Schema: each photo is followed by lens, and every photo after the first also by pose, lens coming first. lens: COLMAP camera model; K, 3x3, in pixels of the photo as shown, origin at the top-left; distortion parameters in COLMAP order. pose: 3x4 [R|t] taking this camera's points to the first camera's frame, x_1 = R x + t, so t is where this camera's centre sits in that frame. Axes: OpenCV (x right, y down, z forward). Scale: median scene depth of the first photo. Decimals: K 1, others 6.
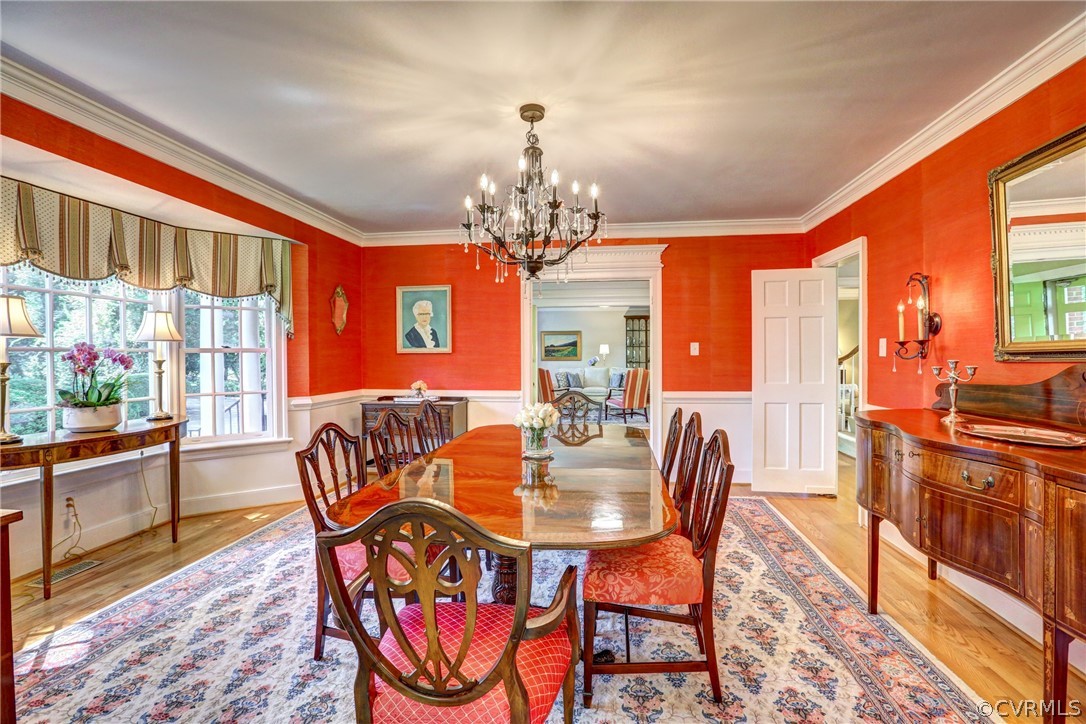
lens RADIAL K [[492.5, 0, 540.2], [0, 492.5, 354.1], [0, 0, 1]] dist [-0.045355, 0.013328]
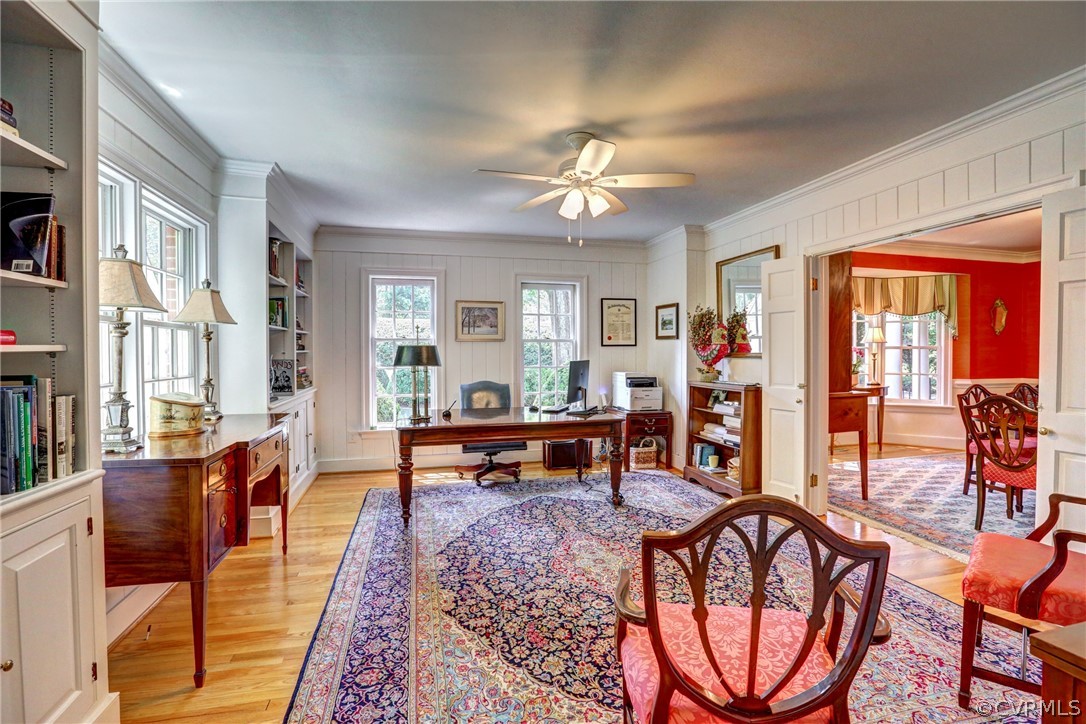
lens RADIAL K [[492.5, 0, 545.4], [0, 492.5, 361.4], [0, 0, 1]] dist [-0.045355, 0.013328]
pose [[0.381908, 0.023345, -0.923906, 0.460935], [-0.001455, 0.999695, 0.024659, 0.000476], [0.924199, -0.008073, 0.381825, -0.907996]]
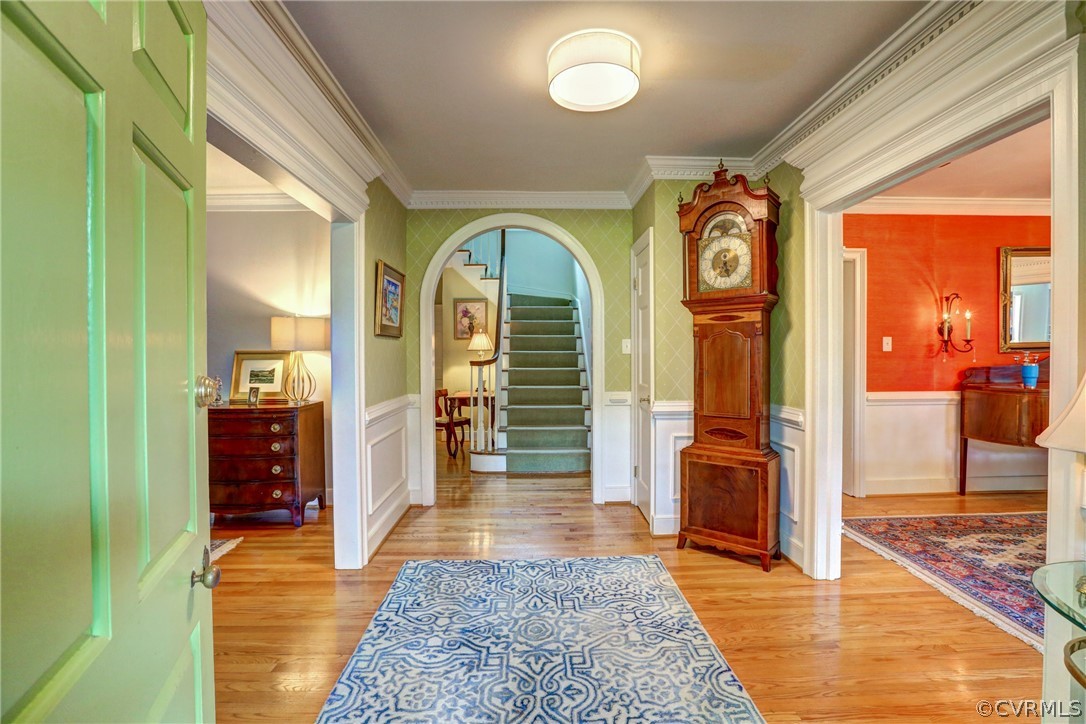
lens RADIAL K [[492.5, 0, 540.2], [0, 492.5, 362.1], [0, 0, 1]] dist [-0.045355, 0.013328]
pose [[-0.176082, -0.013376, 0.984285, -0.361492], [0.005625, 0.999878, 0.014594, 0.010072], [-0.984359, 0.008107, -0.175986, 2.084468]]
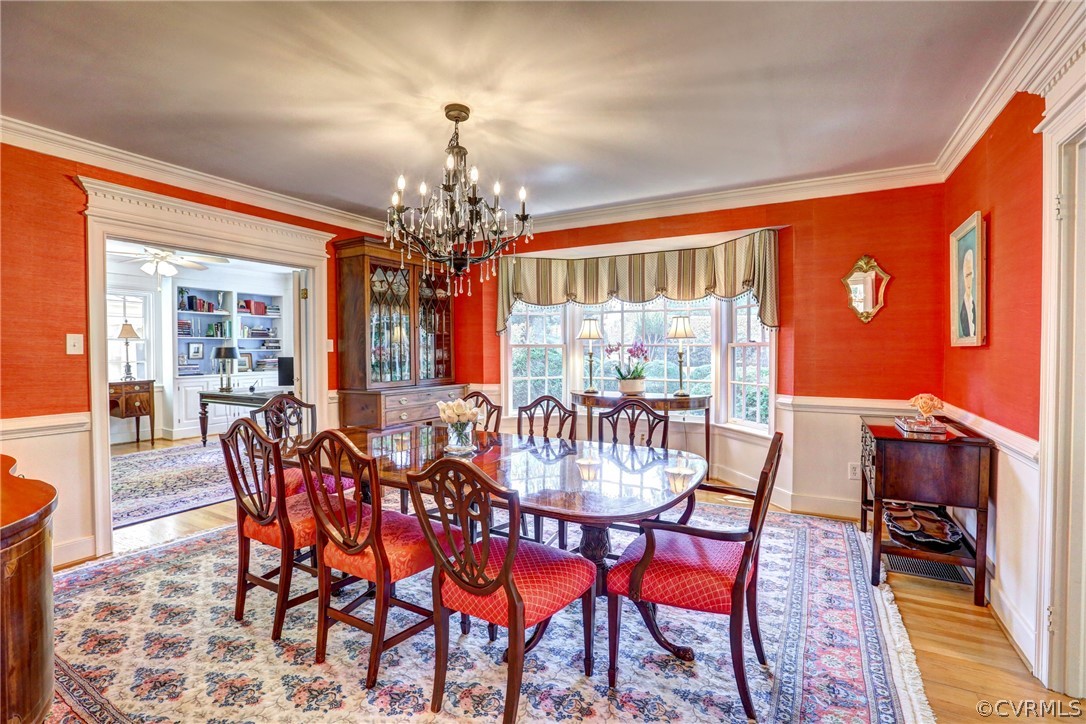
lens RADIAL K [[492.5, 0, 546.8], [0, 492.5, 356.0], [0, 0, 1]] dist [-0.045355, 0.013328]
pose [[-0.358138, 0.017932, -0.933497, 0.663868], [0.003573, 0.999835, 0.017836, -0.003561], [0.933662, 0.003052, -0.358142, 1.172109]]
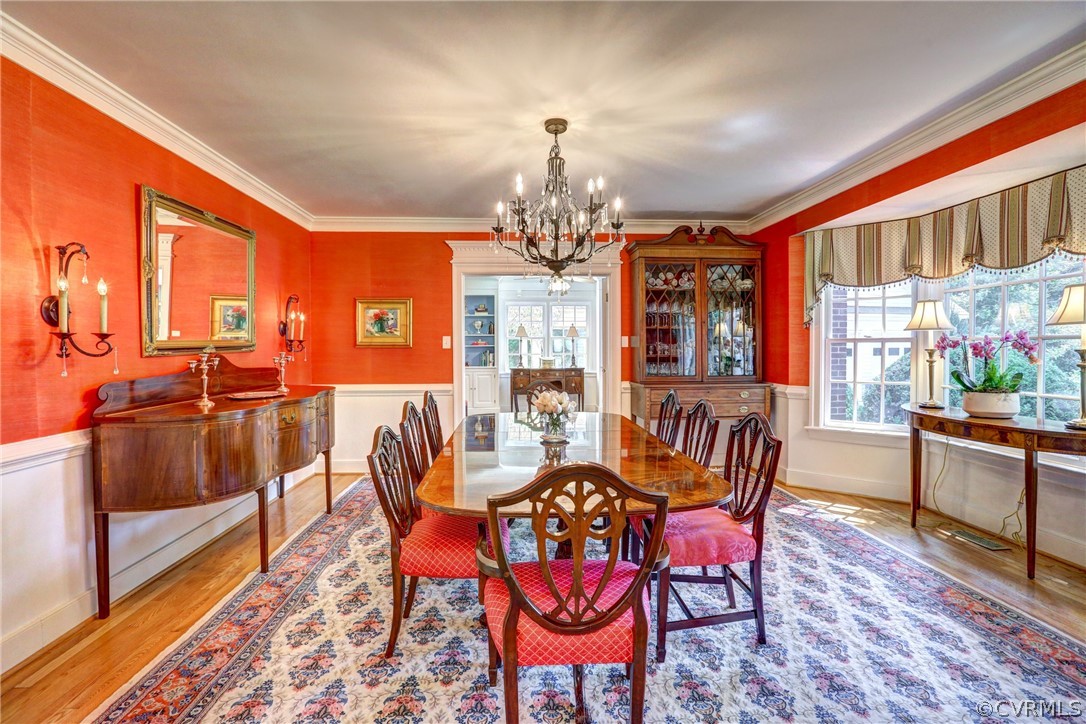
lens RADIAL K [[492.5, 0, 551.1], [0, 492.5, 358.1], [0, 0, 1]] dist [-0.045355, 0.013328]
pose [[-0.975568, 0.014002, -0.219249, 0.182843], [0.008471, 0.999622, 0.026148, -0.001191], [0.219532, 0.023652, -0.975318, 1.585054]]
